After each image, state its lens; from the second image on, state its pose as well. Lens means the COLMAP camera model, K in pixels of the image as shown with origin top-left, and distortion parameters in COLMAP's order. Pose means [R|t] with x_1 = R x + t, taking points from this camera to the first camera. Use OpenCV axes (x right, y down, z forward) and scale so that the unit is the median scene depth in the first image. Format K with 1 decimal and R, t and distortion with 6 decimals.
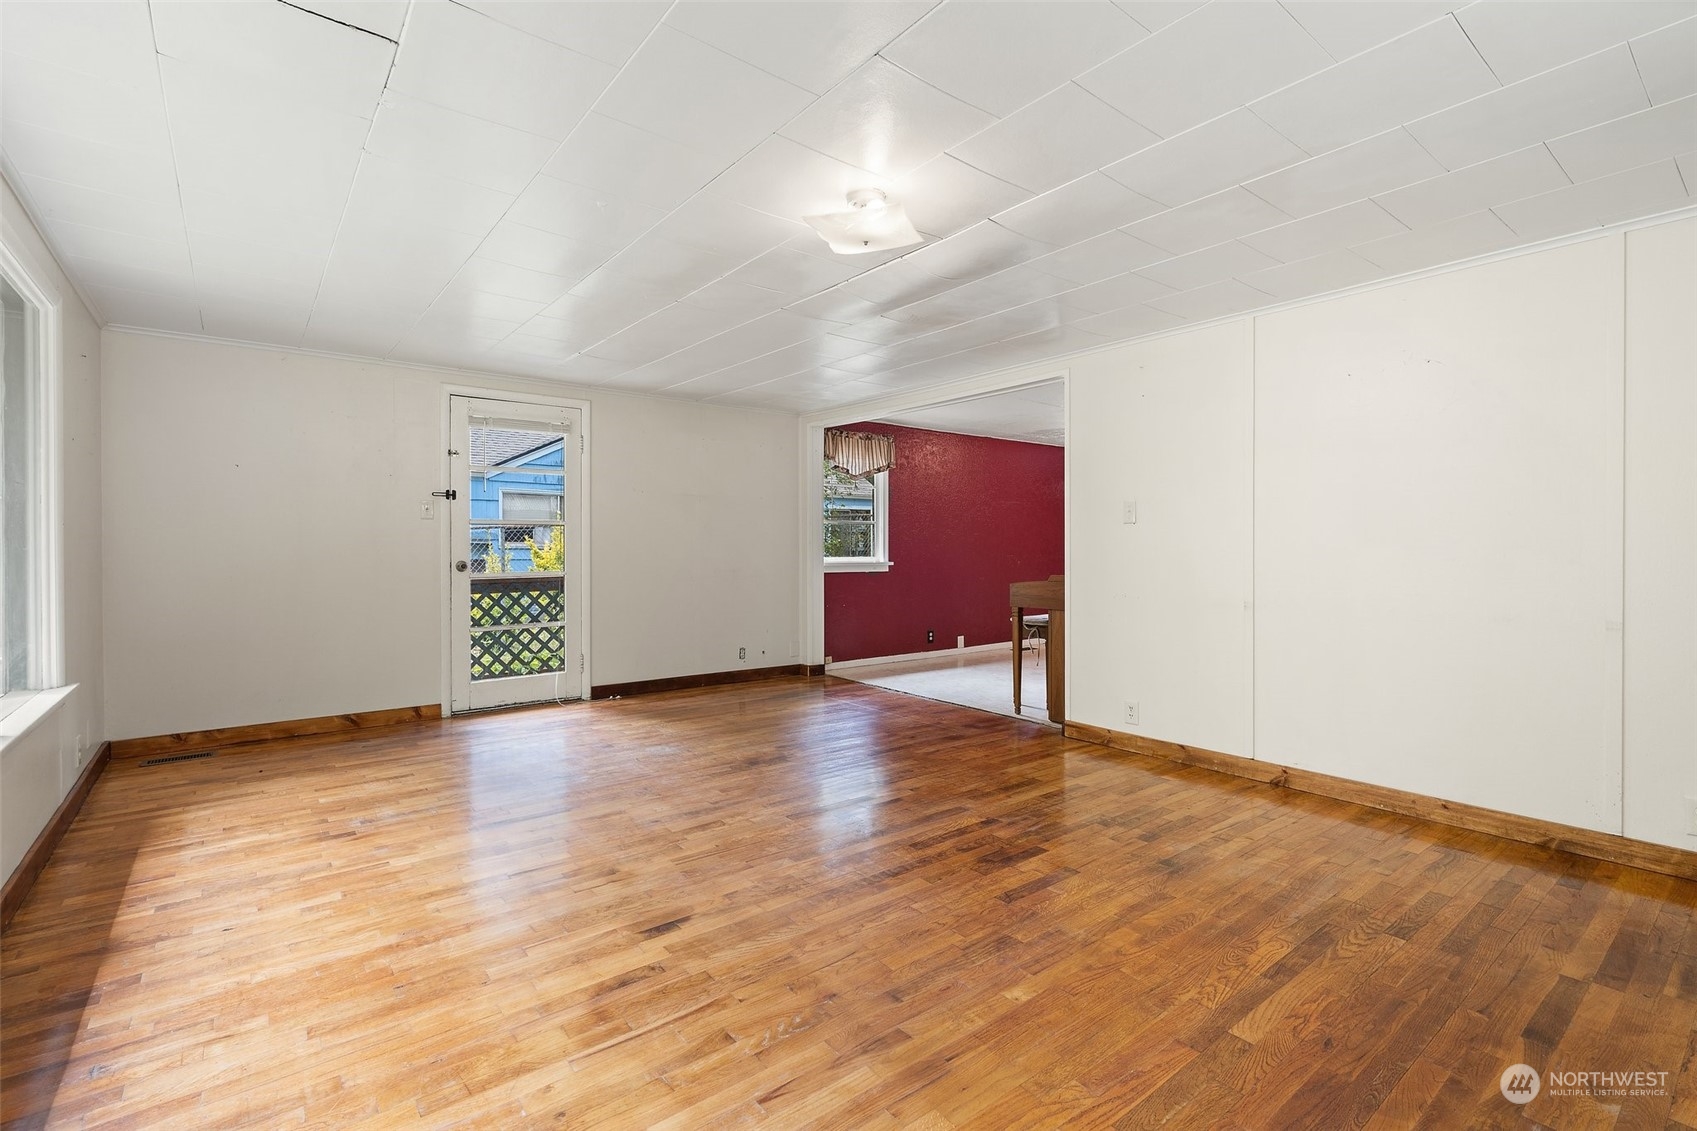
lens RADIAL K [[775.0, 0, 848.7], [0, 775.0, 555.2], [0, 0, 1]] dist [-0.000129, 0.000342]
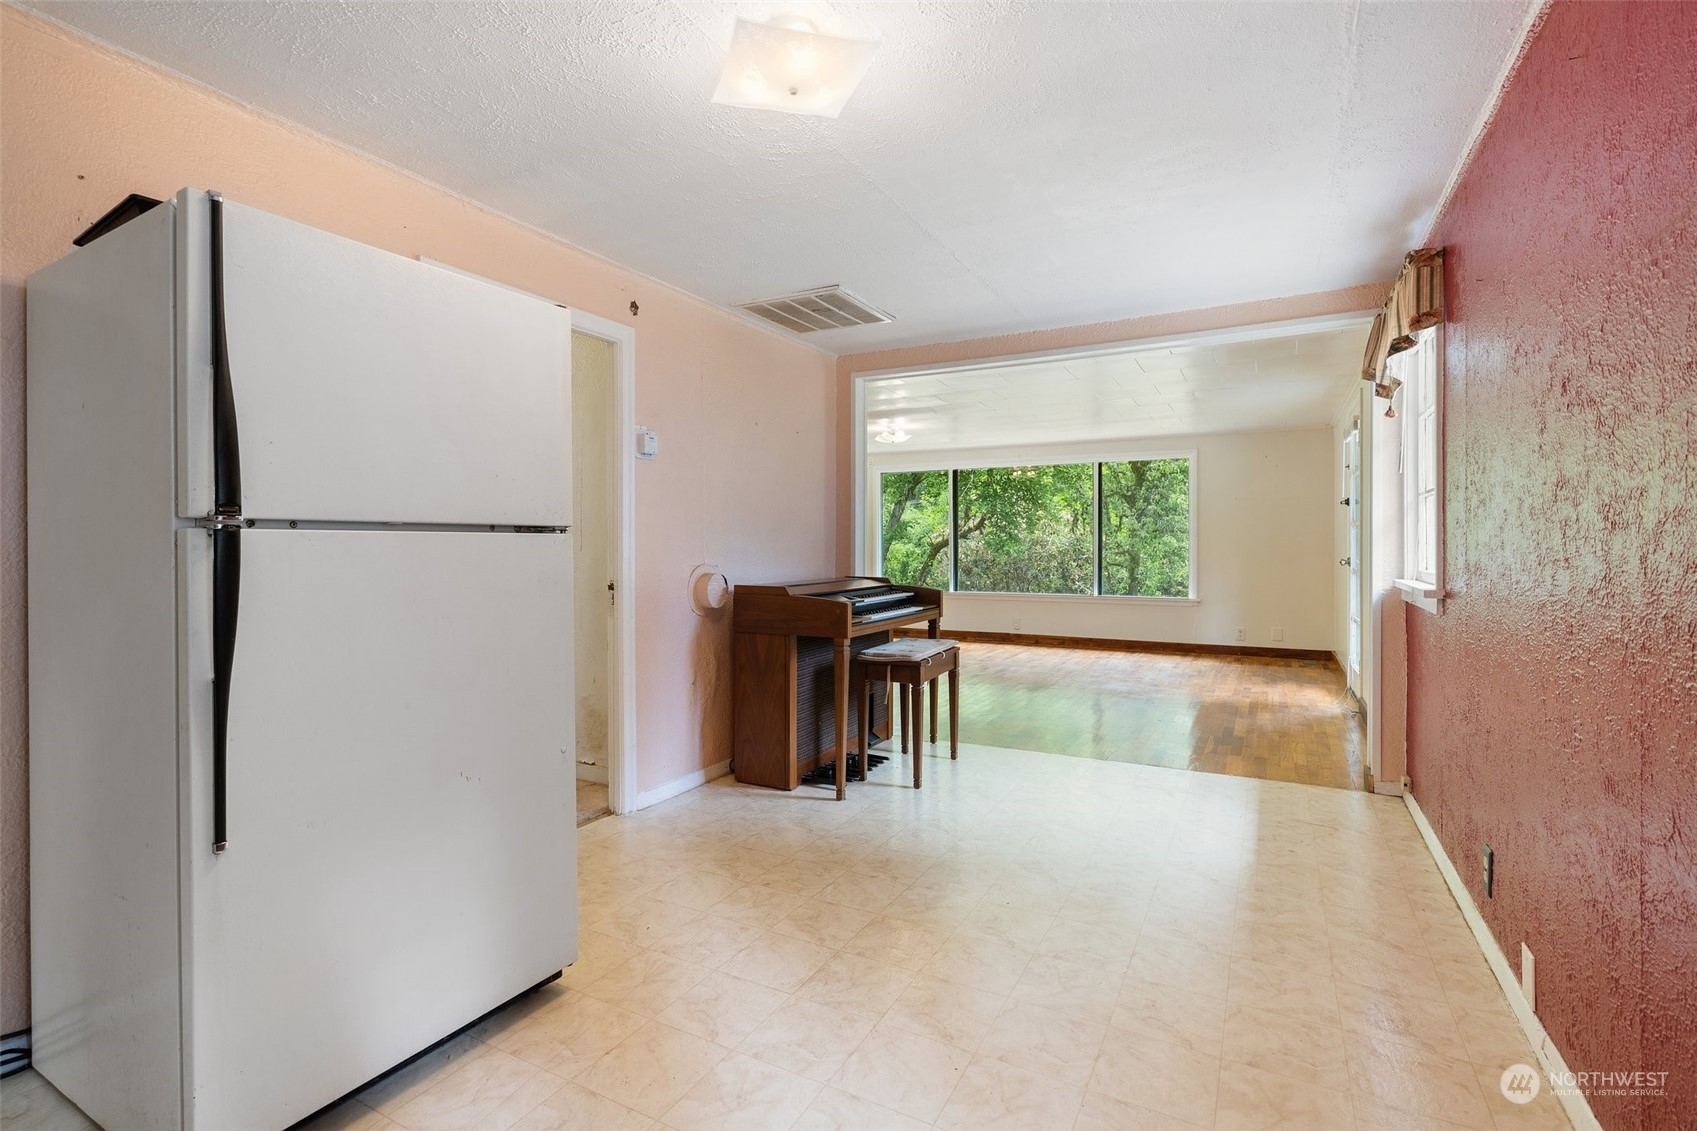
lens RADIAL K [[775.0, 0, 857.4], [0, 775.0, 554.9], [0, 0, 1]] dist [-0.000129, 0.000342]
pose [[-0.914170, 0.002692, -0.405321, 1.160043], [-0.007122, 0.999717, 0.022704, -0.033646], [0.405268, 0.023642, -0.913892, 3.154330]]
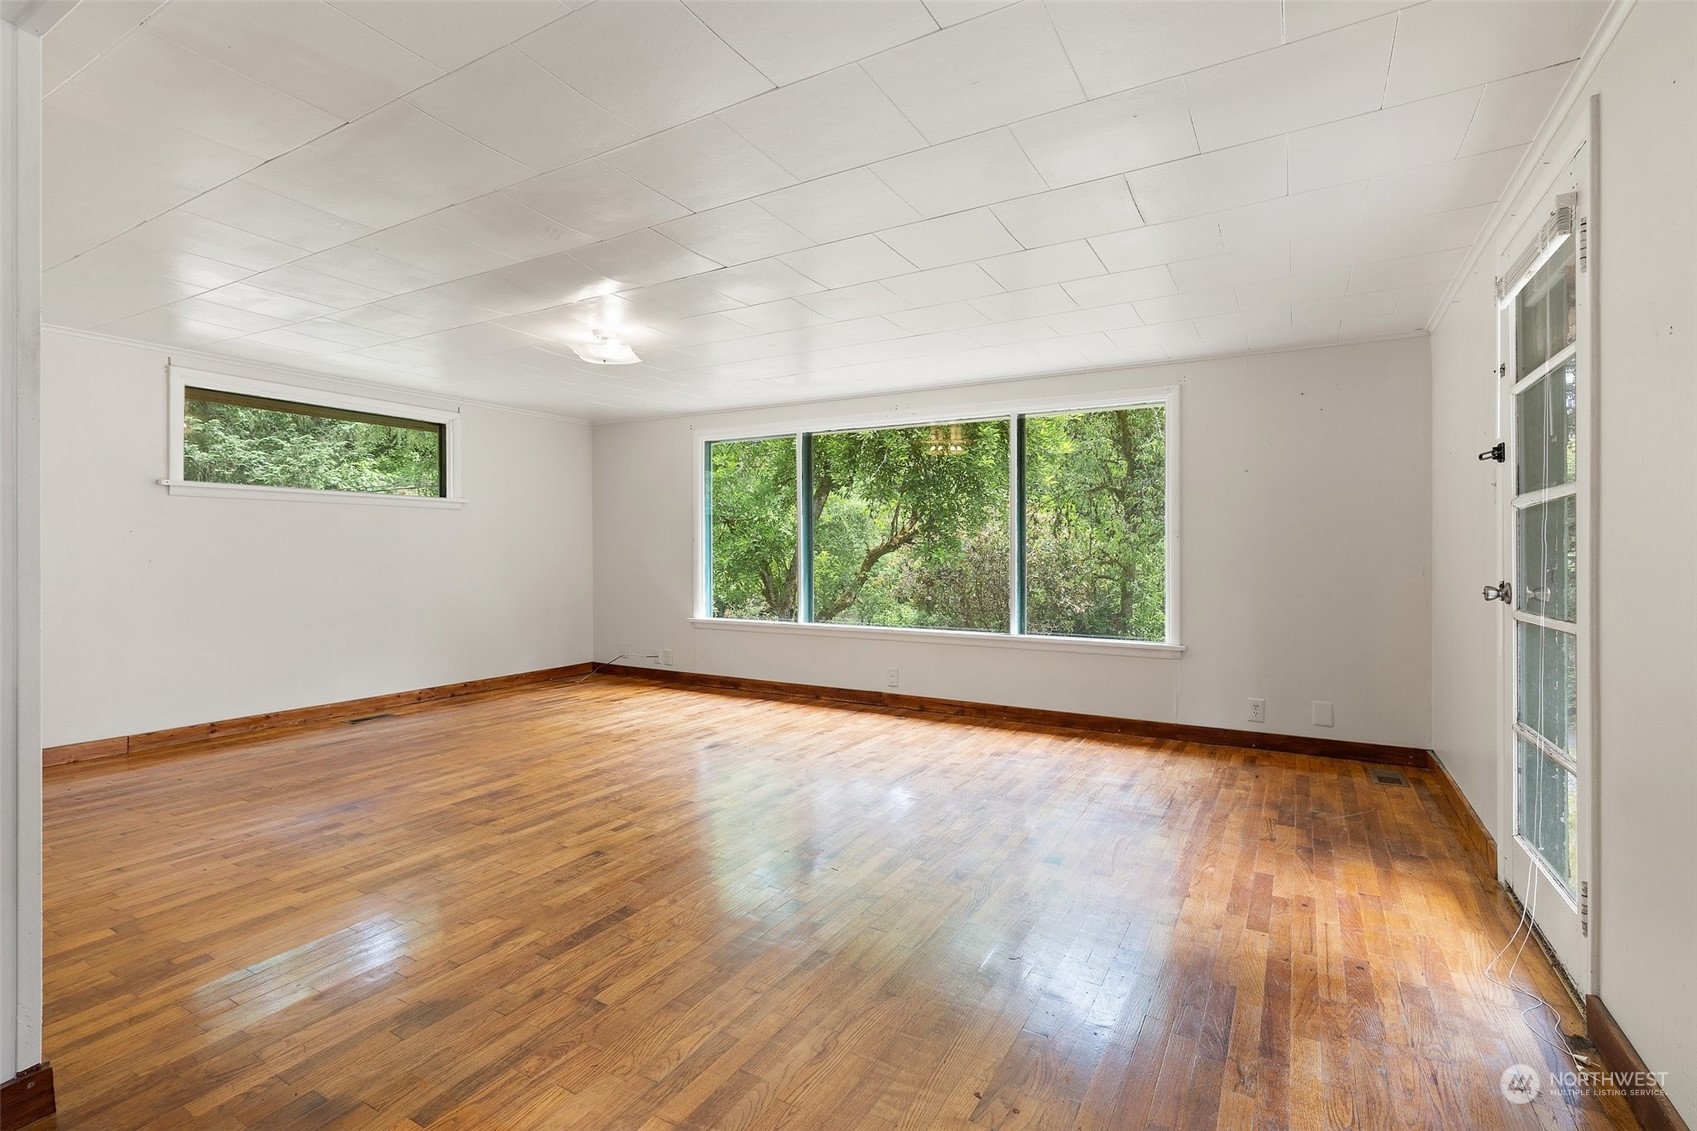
lens RADIAL K [[775.0, 0, 853.2], [0, 775.0, 557.7], [0, 0, 1]] dist [-0.000129, 0.000342]
pose [[-0.926778, -0.002170, -0.375603, 0.131511], [-0.009730, 0.999786, 0.018233, -0.024820], [0.375483, 0.020553, -0.926601, 2.325387]]
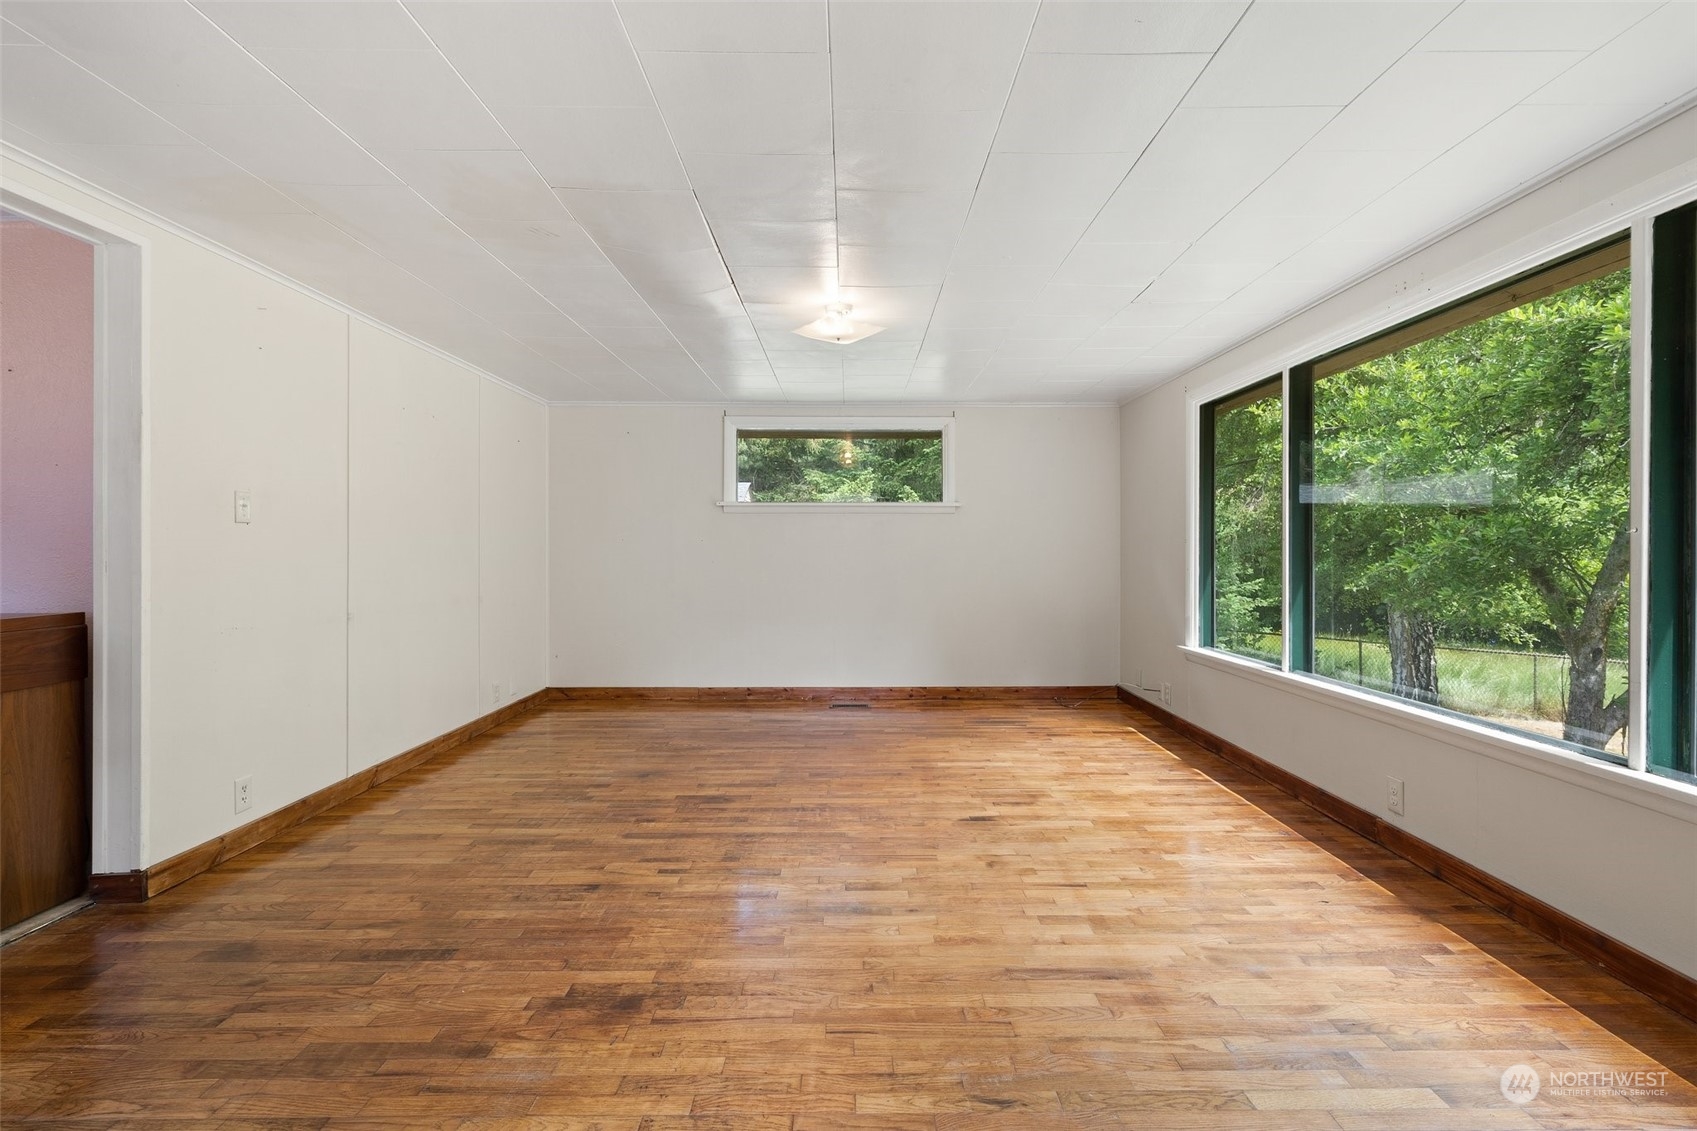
lens RADIAL K [[775.0, 0, 858.7], [0, 775.0, 554.6], [0, 0, 1]] dist [-0.000129, 0.000342]
pose [[-0.792644, -0.005110, 0.609663, -0.752023], [0.005511, 0.999864, 0.015545, -0.032270], [-0.609660, 0.015682, -0.792508, 1.818283]]
